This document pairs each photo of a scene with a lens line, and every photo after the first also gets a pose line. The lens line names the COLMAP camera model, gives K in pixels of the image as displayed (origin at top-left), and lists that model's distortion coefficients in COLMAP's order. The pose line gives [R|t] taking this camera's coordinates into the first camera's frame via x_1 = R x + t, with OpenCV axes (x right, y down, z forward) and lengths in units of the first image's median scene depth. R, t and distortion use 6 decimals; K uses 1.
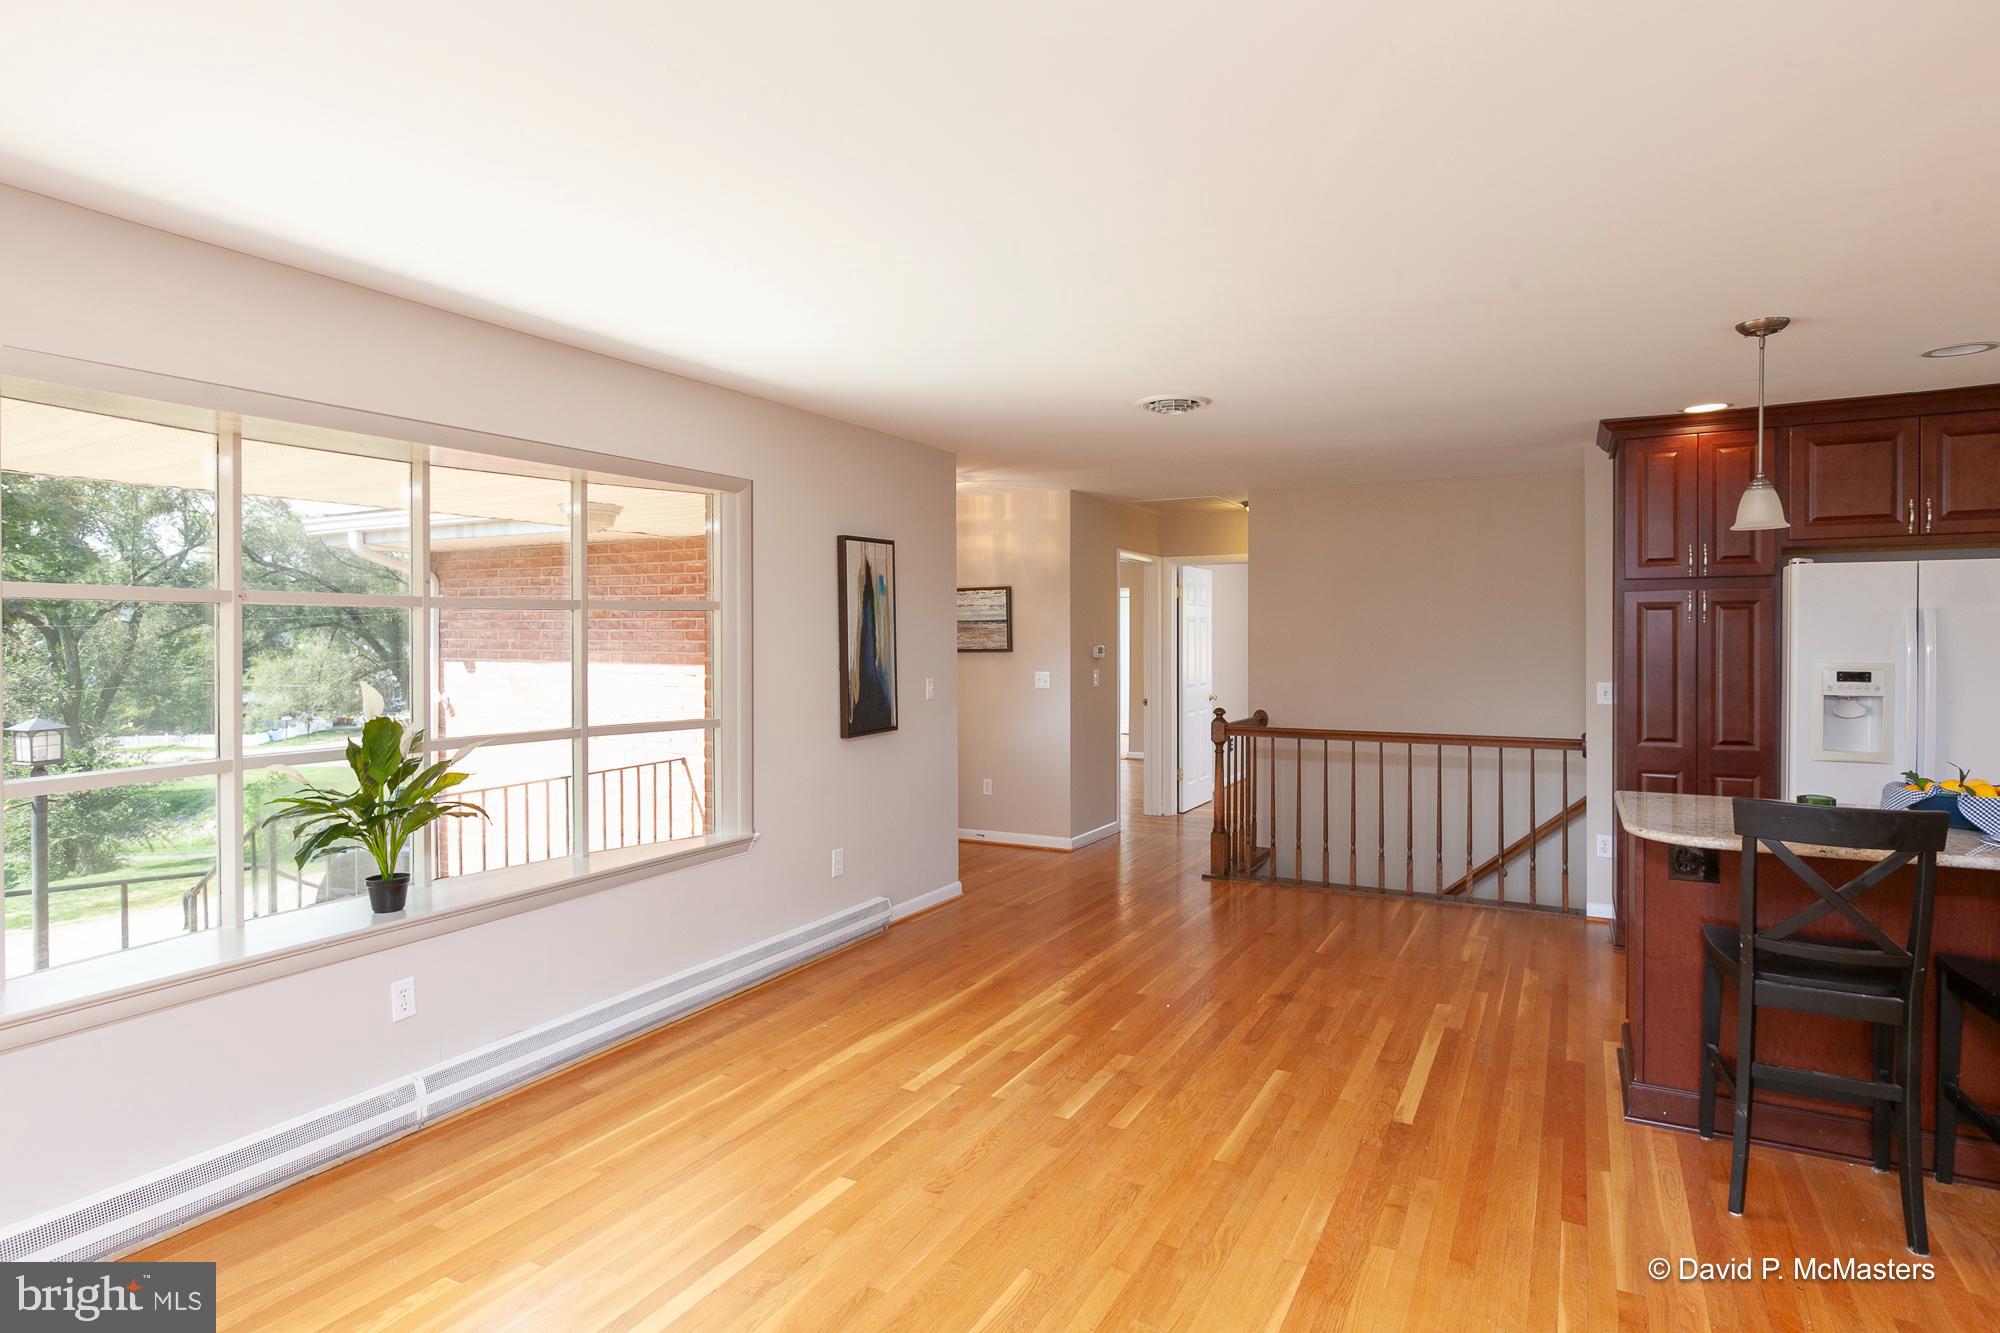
lens RADIAL K [[1125.3, 0, 975.2], [0, 1125.3, 655.2], [0, 0, 1]] dist [0.008466, -0.002111]
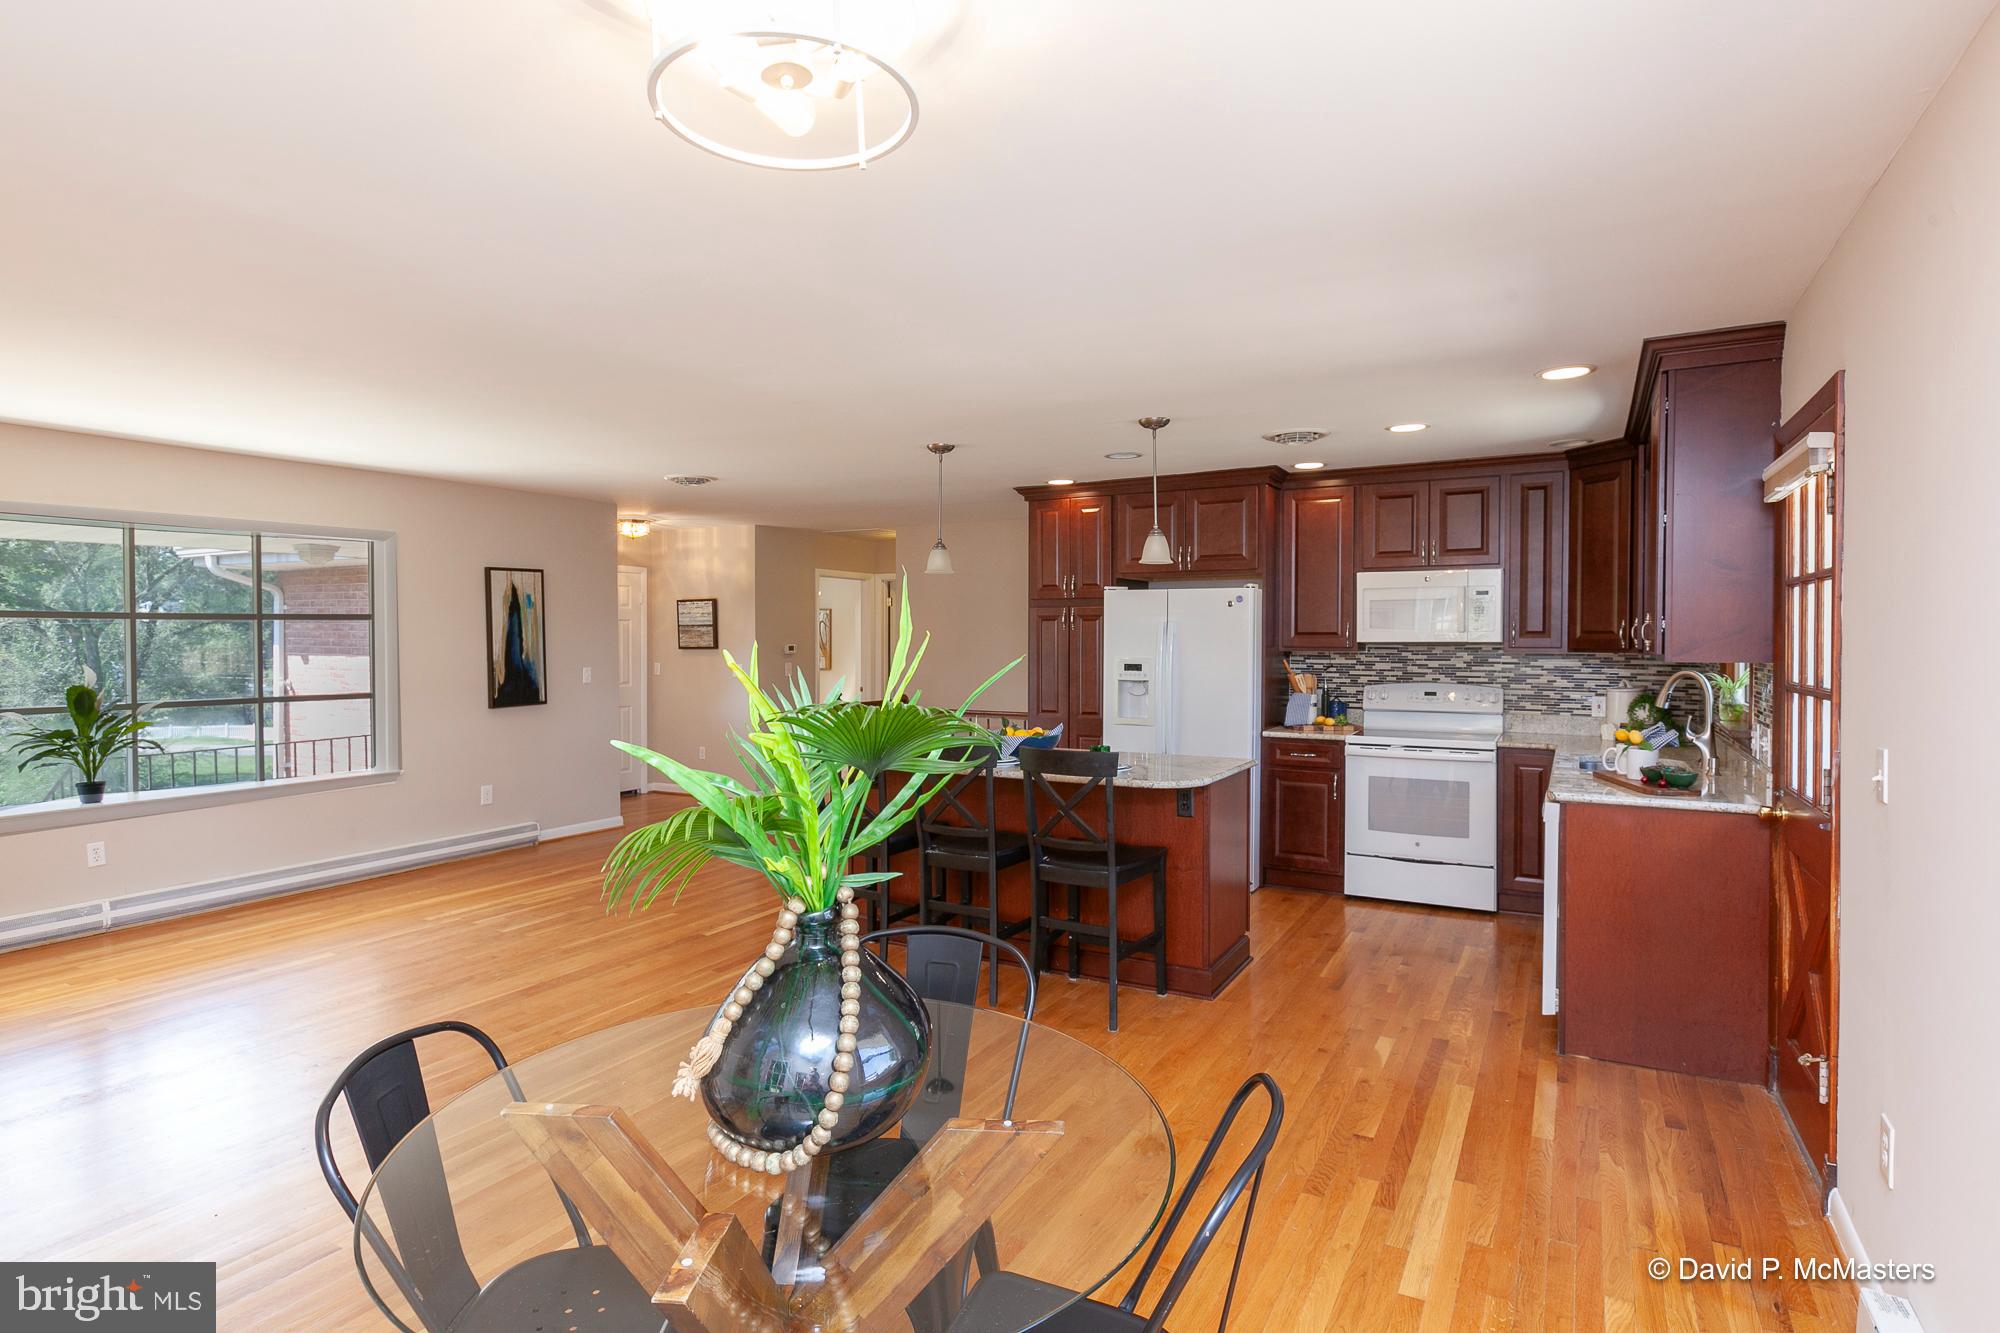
lens RADIAL K [[1077.3, 0, 919.1], [0, 1077.3, 659.5], [0, 0, 1]] dist [0.001657, -0.003961]
pose [[0.999544, 0.004491, -0.029855, 0.452153], [-0.004360, 0.999980, 0.004475, 0.003071], [0.029875, -0.004343, 0.999544, -0.341710]]
